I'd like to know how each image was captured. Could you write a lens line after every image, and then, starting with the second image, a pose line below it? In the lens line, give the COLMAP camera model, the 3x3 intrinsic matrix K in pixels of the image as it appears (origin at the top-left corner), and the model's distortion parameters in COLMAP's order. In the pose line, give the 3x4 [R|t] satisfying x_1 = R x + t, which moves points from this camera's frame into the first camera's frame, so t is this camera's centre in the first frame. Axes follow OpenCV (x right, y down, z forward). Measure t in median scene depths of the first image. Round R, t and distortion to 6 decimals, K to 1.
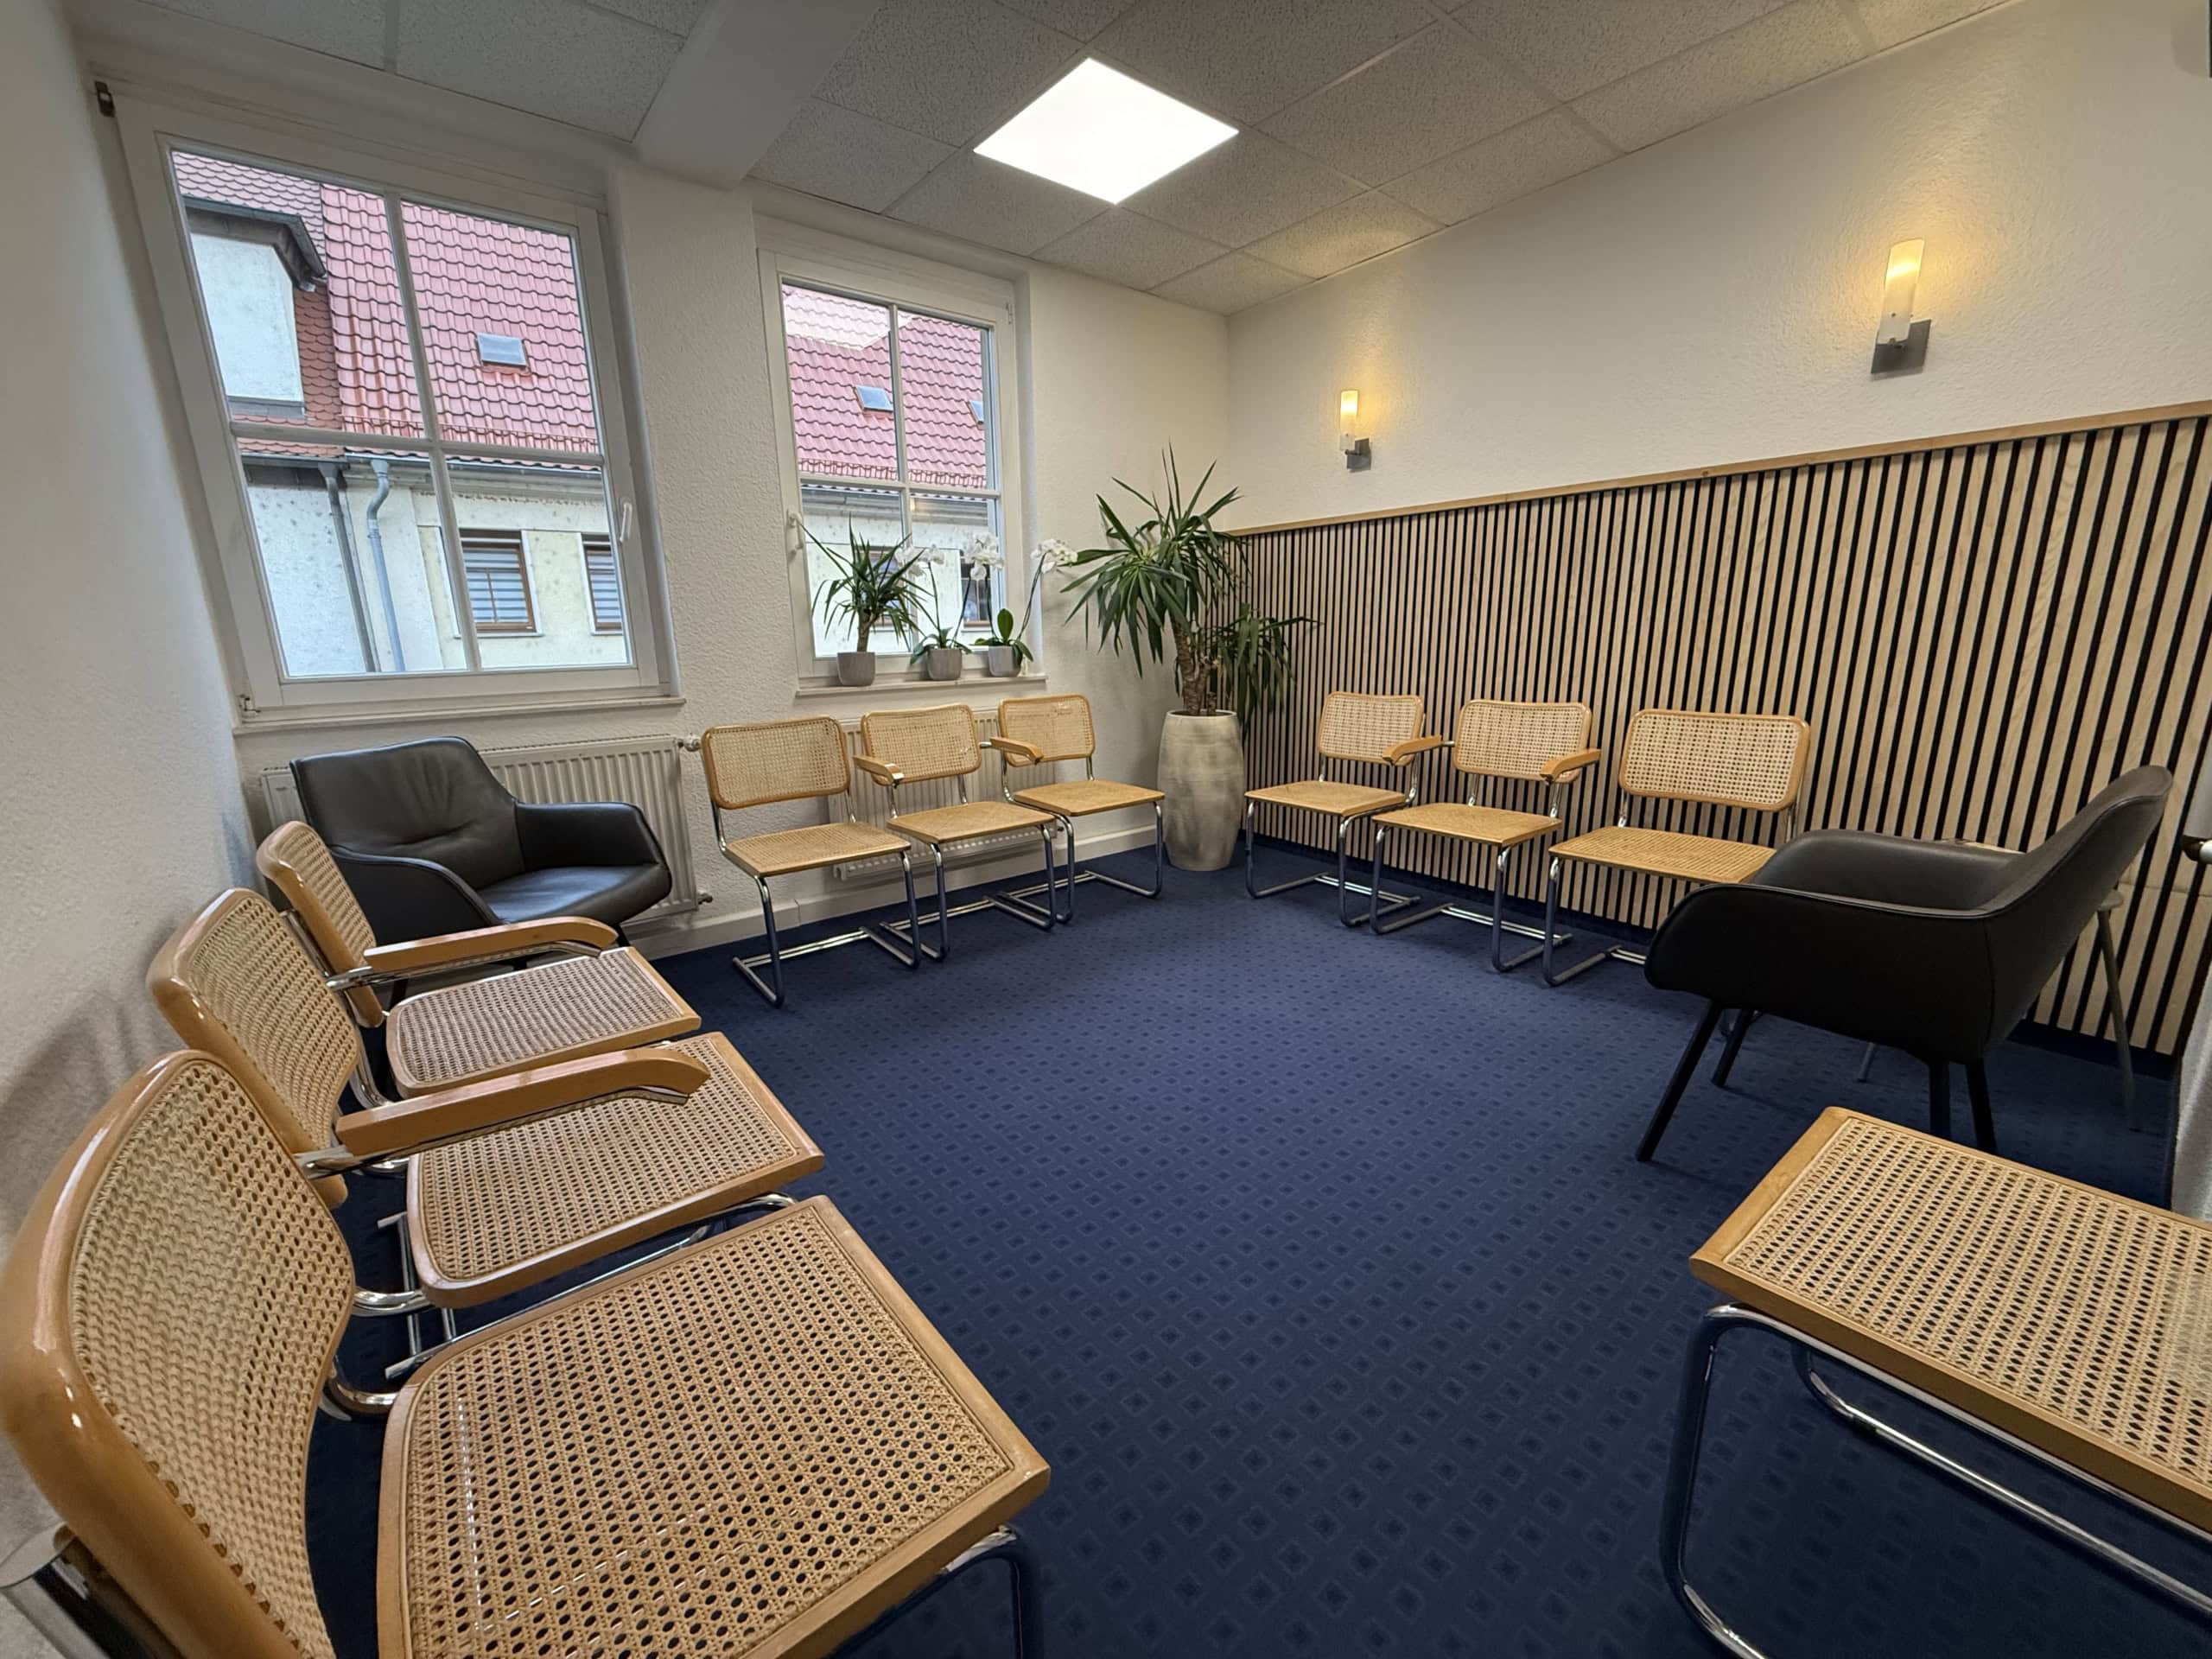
lens RADIAL K [[880.4, 0, 1110.8], [0, 880.4, 834.3], [0, 0, 1]] dist [-0.001055, -0.000071]
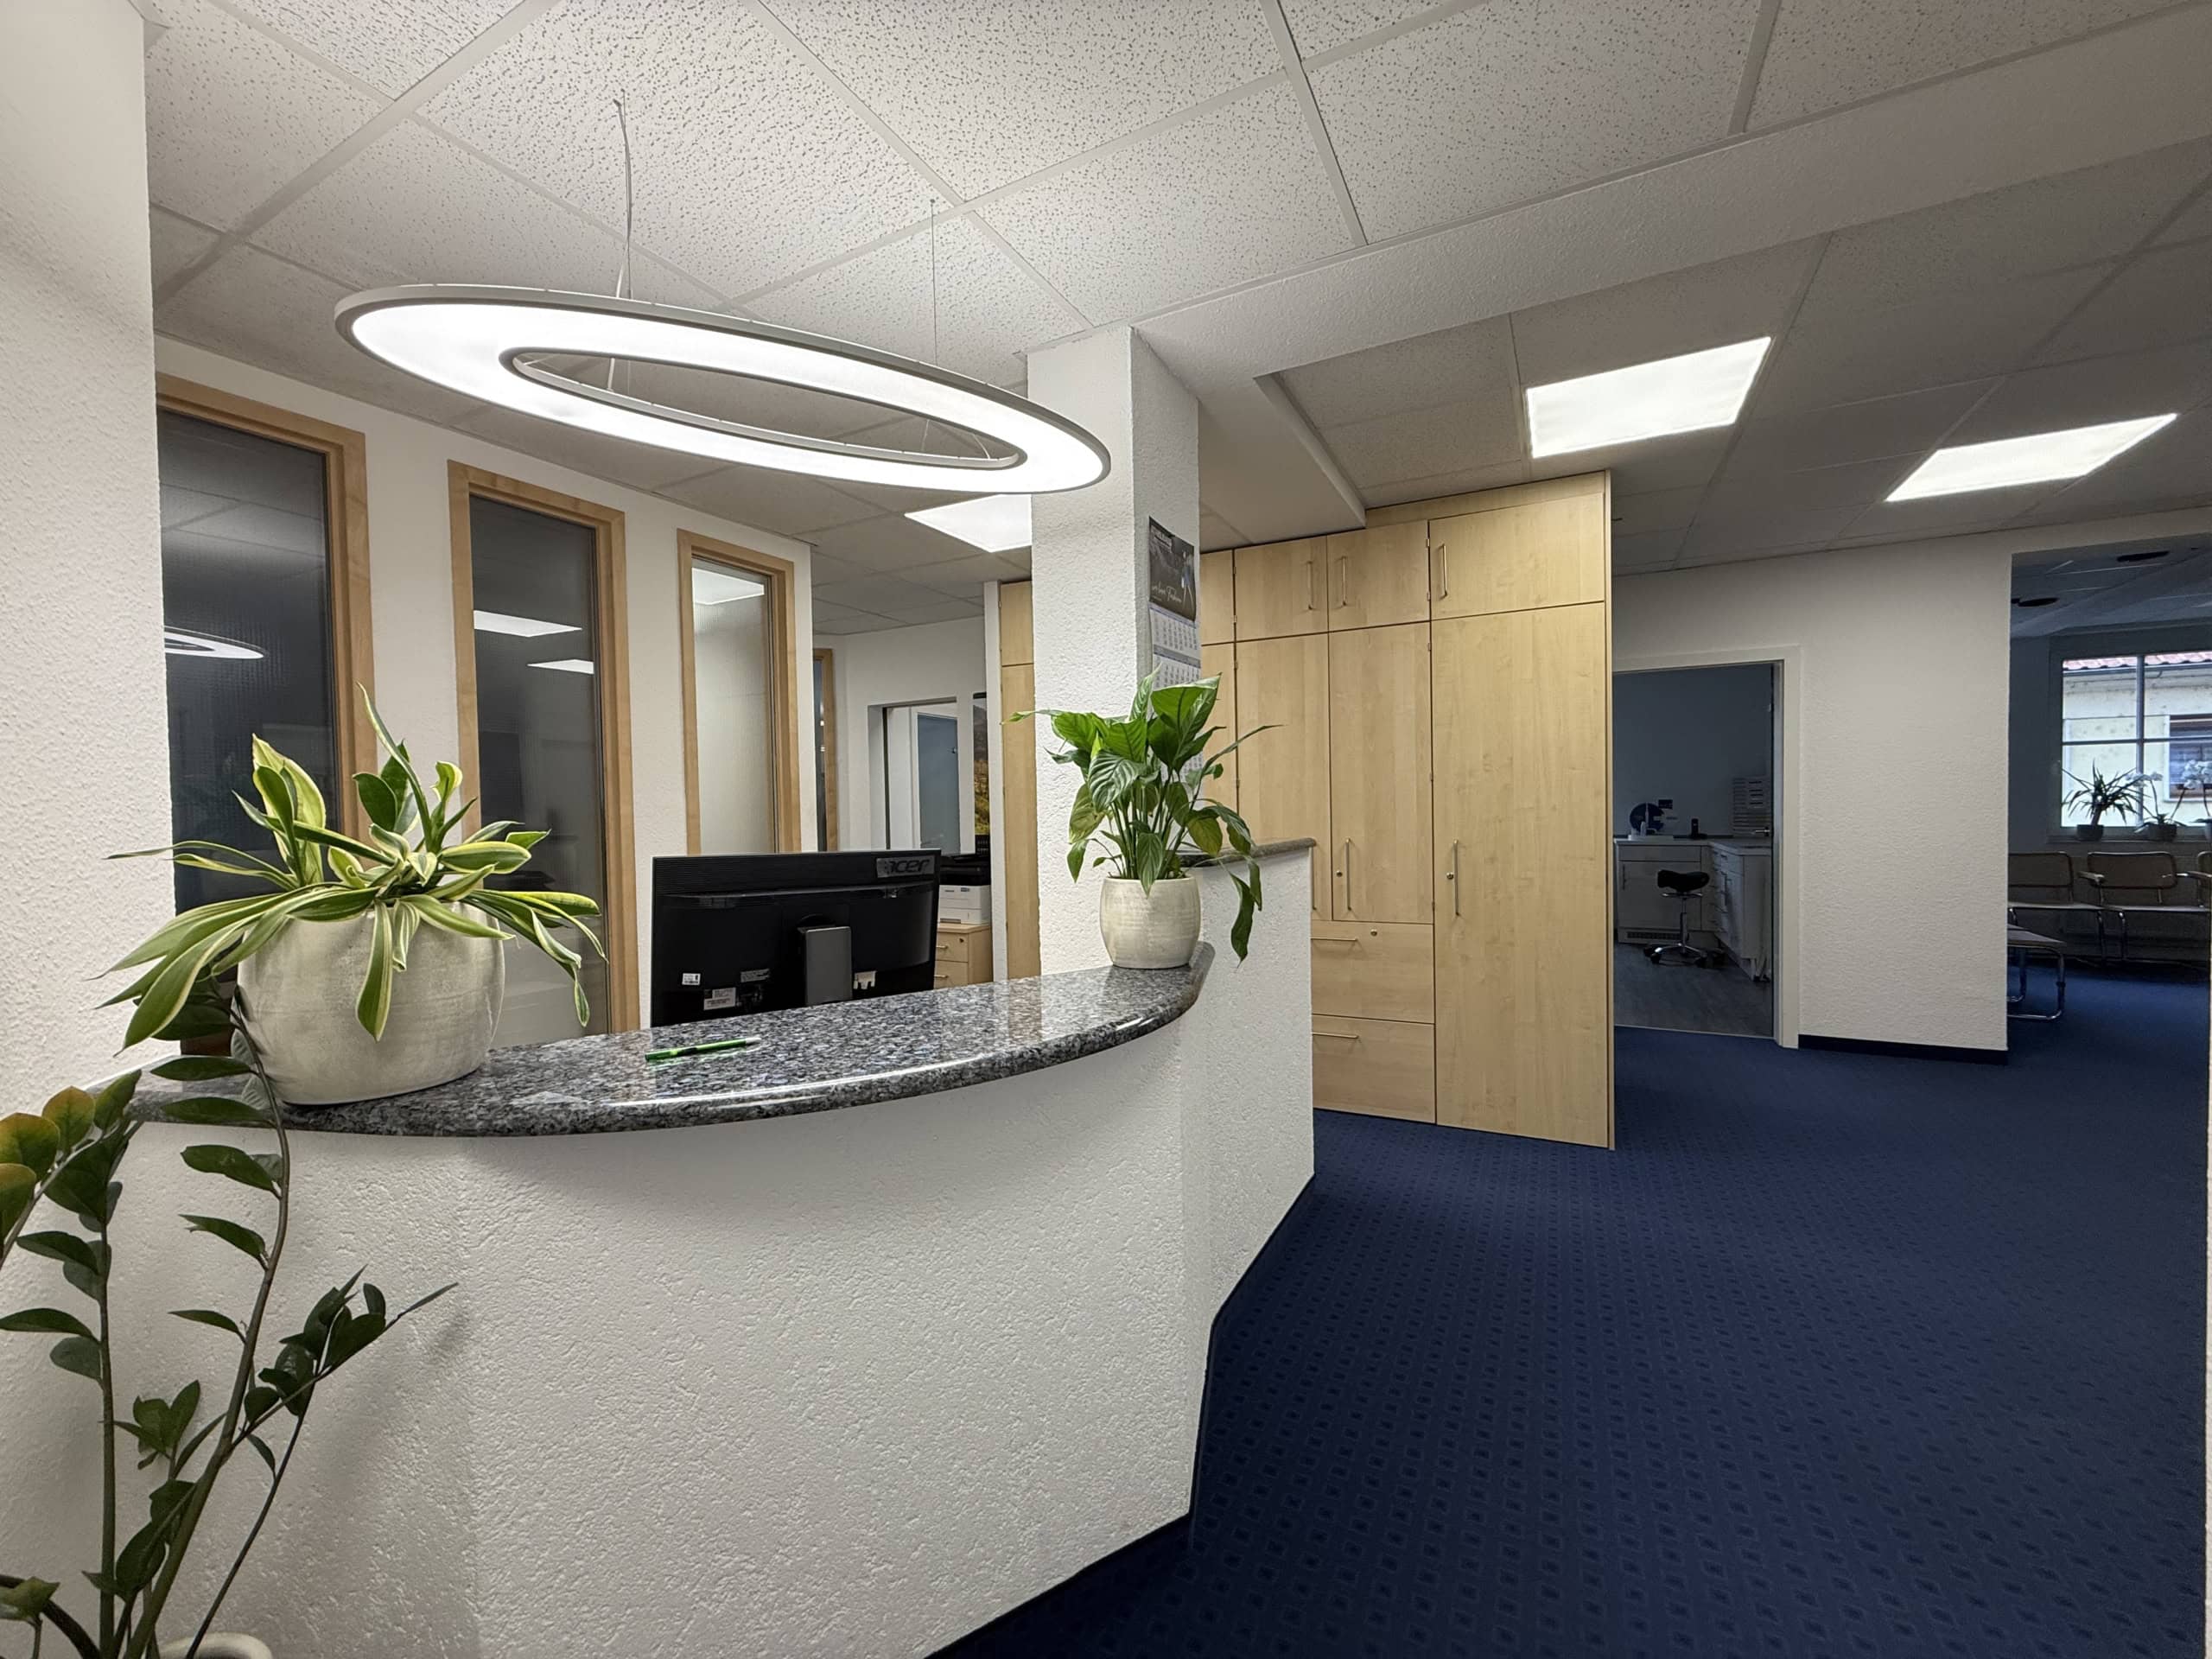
lens RADIAL K [[880.4, 0, 1110.8], [0, 880.4, 825.3], [0, 0, 1]] dist [-0.001055, -0.000071]
pose [[0.446199, 0.028861, -0.894468, 0.520460], [-0.191153, 0.979488, -0.063751, 0.357949], [0.874281, 0.199426, 0.442563, -1.885776]]
